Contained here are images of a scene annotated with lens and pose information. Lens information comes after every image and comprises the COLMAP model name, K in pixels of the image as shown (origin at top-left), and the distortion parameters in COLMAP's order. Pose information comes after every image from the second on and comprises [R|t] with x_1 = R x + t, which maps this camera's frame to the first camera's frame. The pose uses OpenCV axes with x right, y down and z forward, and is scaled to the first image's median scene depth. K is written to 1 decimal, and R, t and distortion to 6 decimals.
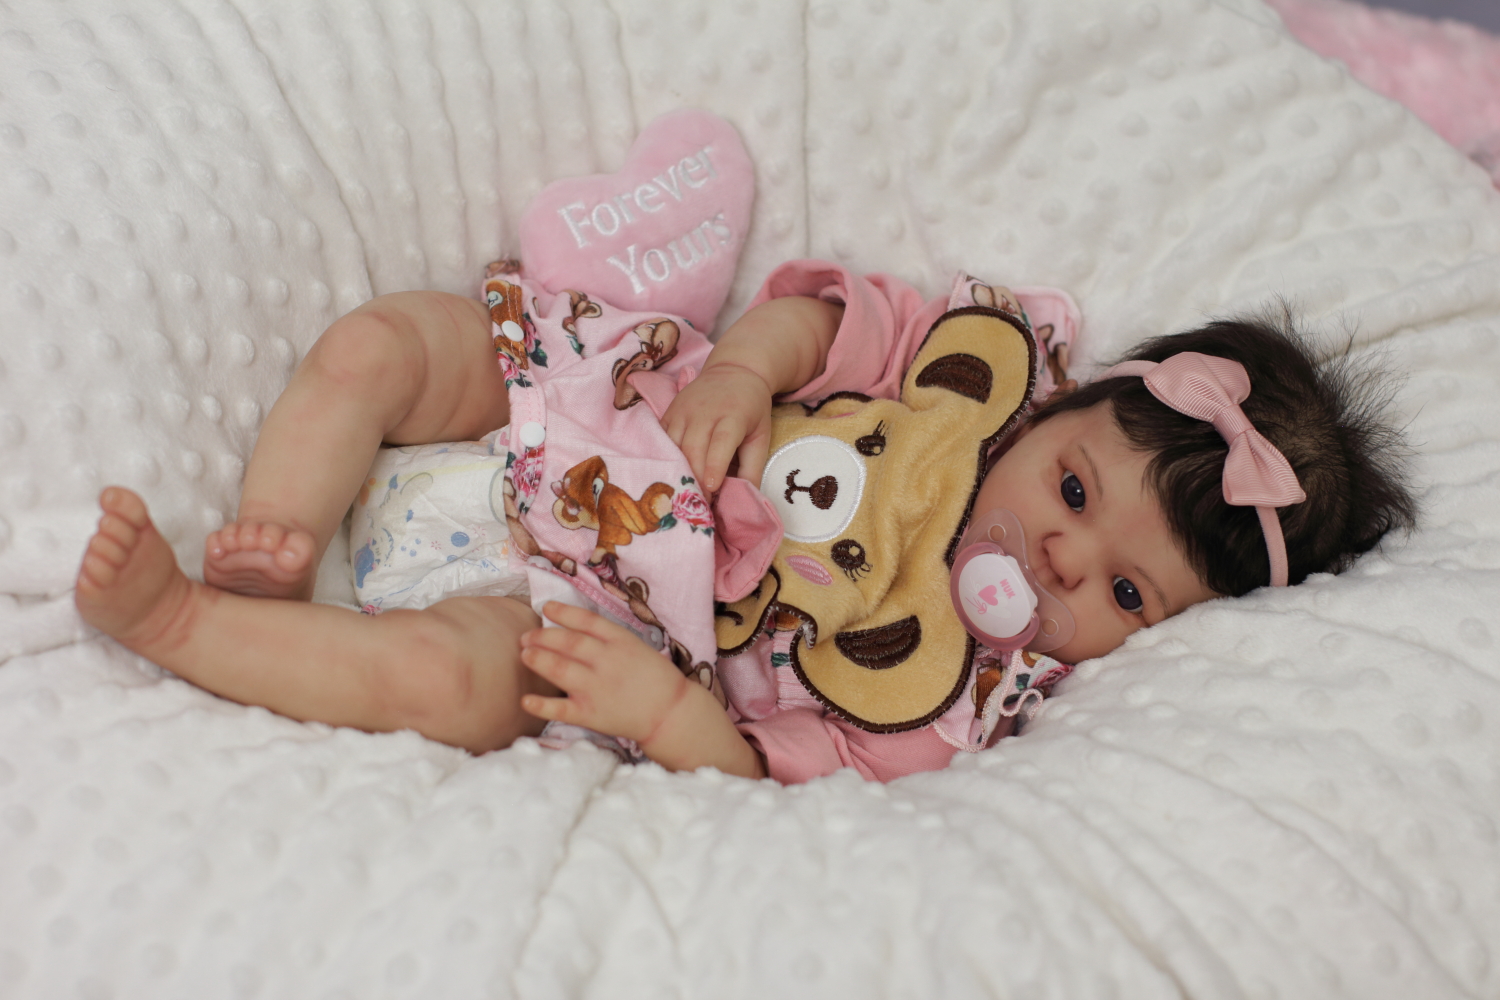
lens RADIAL K [[3429.2, 0, 741.4], [0, 3429.2, 514.8], [0, 0, 1]] dist [-0.165605, 0.000000]
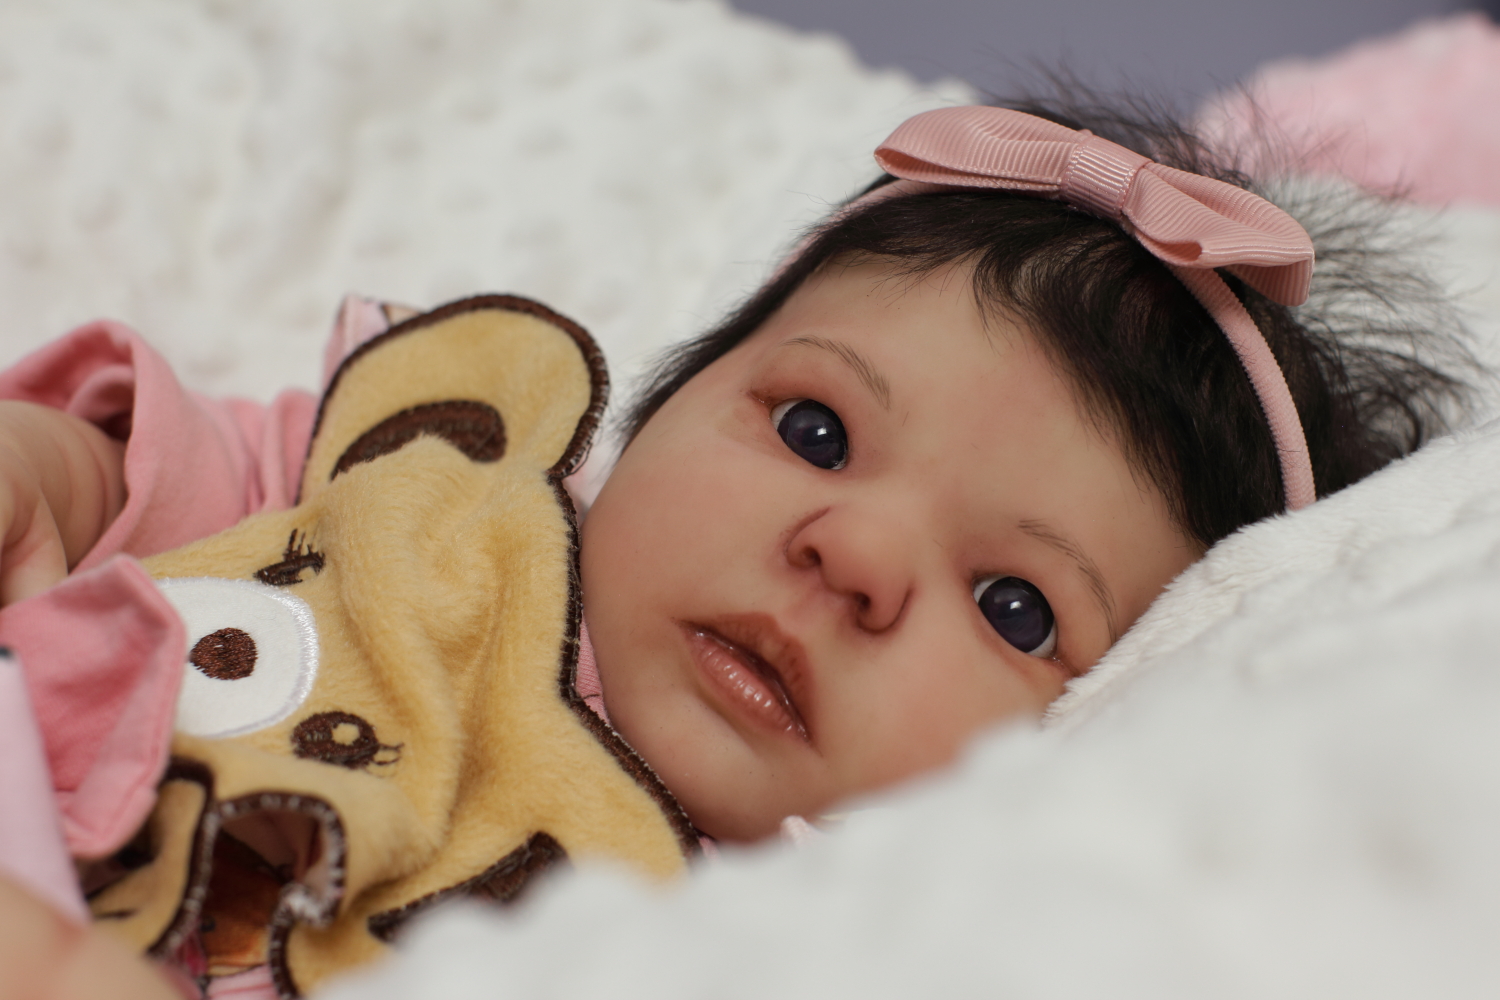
lens RADIAL K [[3429.2, 0, 754.2], [0, 3429.2, 536.4], [0, 0, 1]] dist [-0.165605, 0.000000]
pose [[0.901518, -0.187296, 0.390110, -0.077005], [0.344266, 0.856616, -0.384305, 0.162890], [-0.262196, 0.480759, 0.836734, 0.638762]]
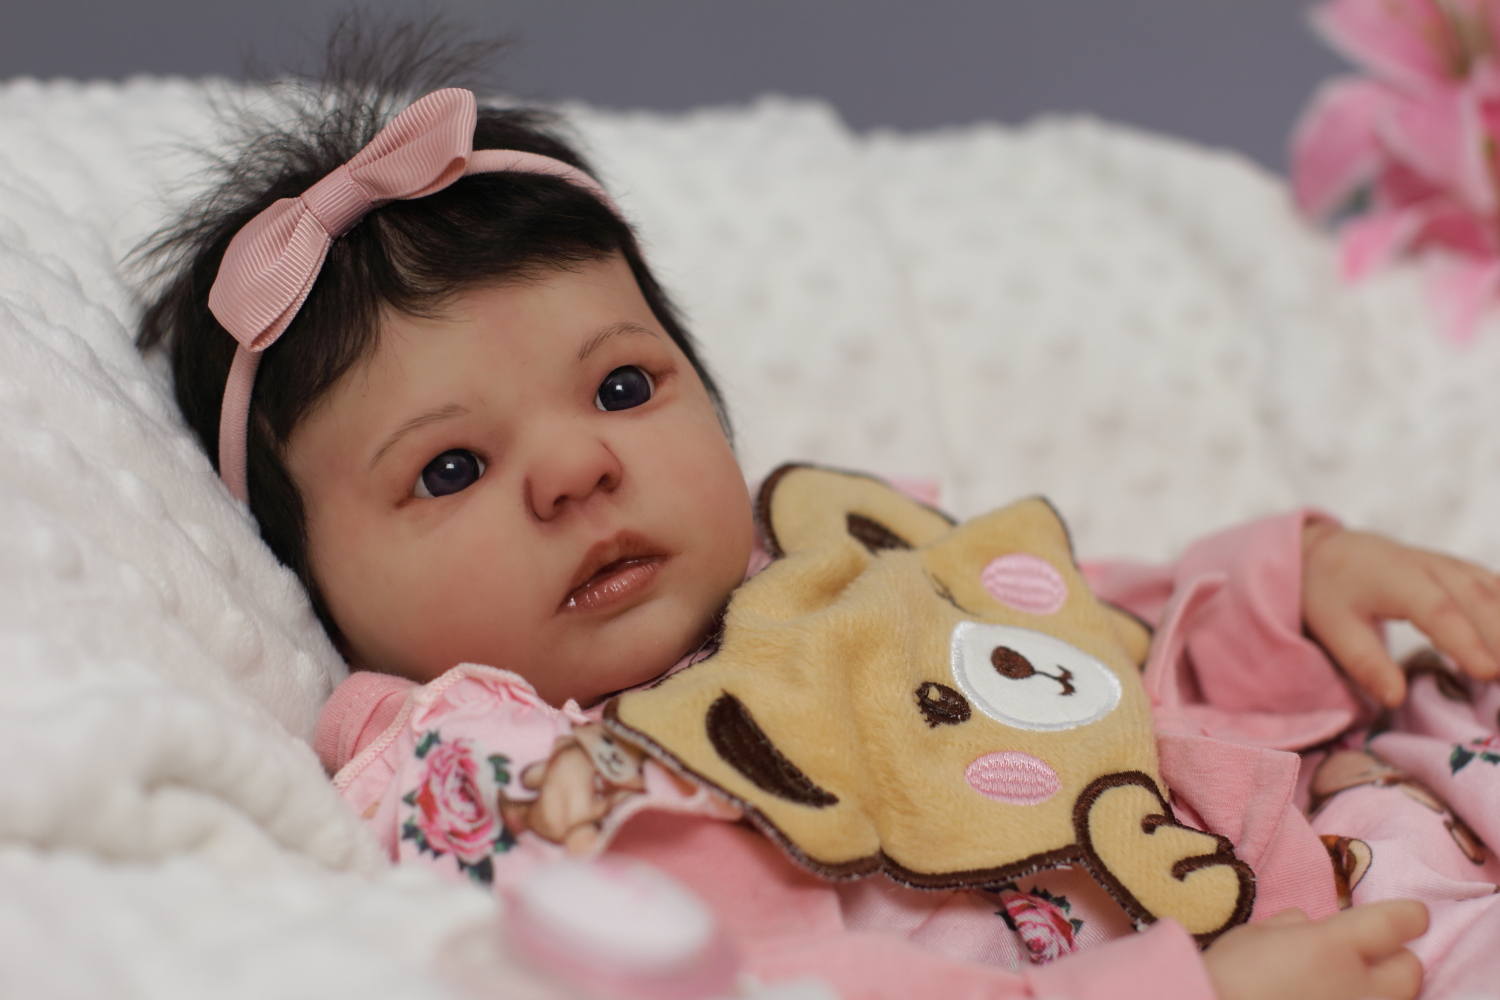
lens RADIAL K [[3429.2, 0, 725.6], [0, 3429.2, 483.6], [0, 0, 1]] dist [-0.165605, 0.000000]
pose [[-0.075160, -0.833897, 0.546779, -0.218257], [0.993441, -0.015235, 0.113324, -0.025781], [-0.086170, 0.551710, 0.829572, 0.510292]]
